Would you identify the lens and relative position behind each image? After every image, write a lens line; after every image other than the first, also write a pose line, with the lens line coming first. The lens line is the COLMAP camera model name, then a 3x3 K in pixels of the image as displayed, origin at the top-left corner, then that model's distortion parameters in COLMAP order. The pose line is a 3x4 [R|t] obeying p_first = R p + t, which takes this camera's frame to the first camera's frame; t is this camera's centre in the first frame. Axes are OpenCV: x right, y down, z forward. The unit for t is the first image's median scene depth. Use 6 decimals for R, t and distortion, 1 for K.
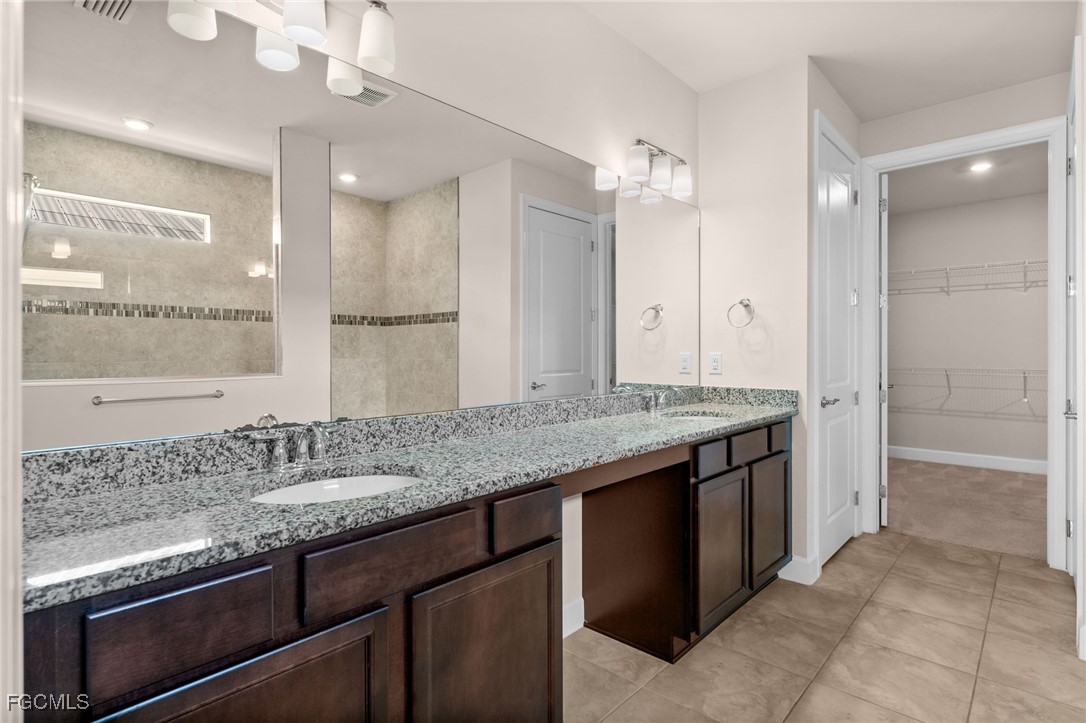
lens RADIAL K [[530.3, 0, 552.4], [0, 530.3, 351.0], [0, 0, 1]] dist [-0.001616, 0.000149]
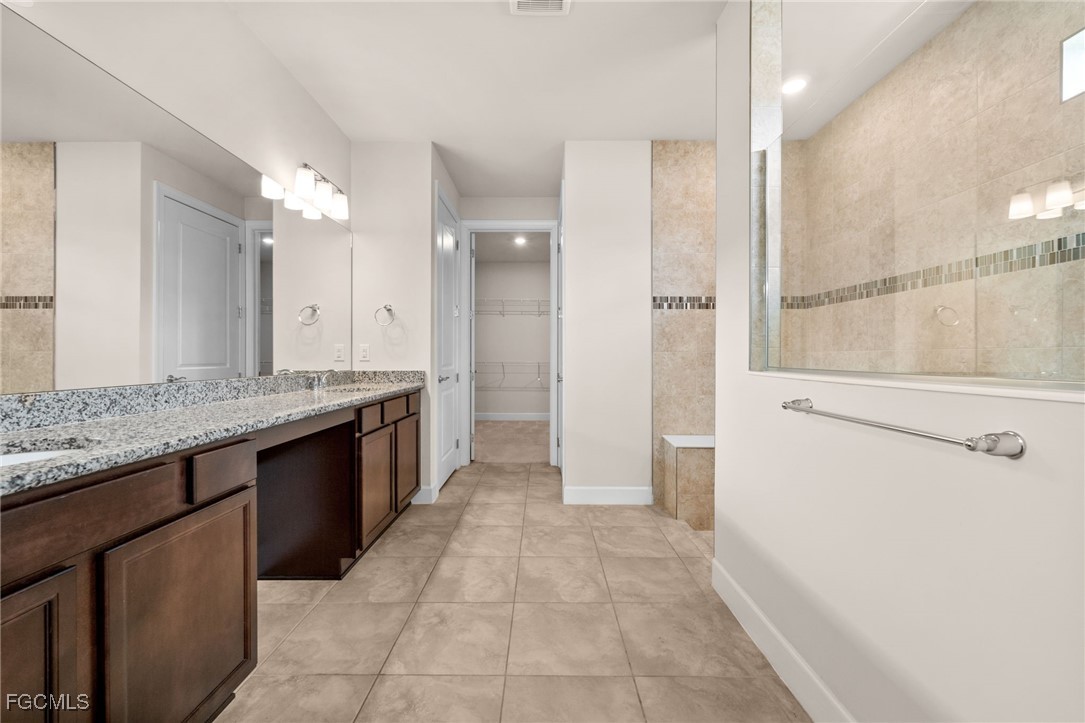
lens RADIAL K [[429.0, 0, 531.7], [0, 429.0, 357.2], [0, 0, 1]] dist [0.000454, -0.000719]
pose [[0.750419, 0.005679, 0.660938, -0.099003], [-0.002391, 0.999980, -0.005878, 0.048352], [-0.660958, 0.002830, 0.750417, -0.073432]]
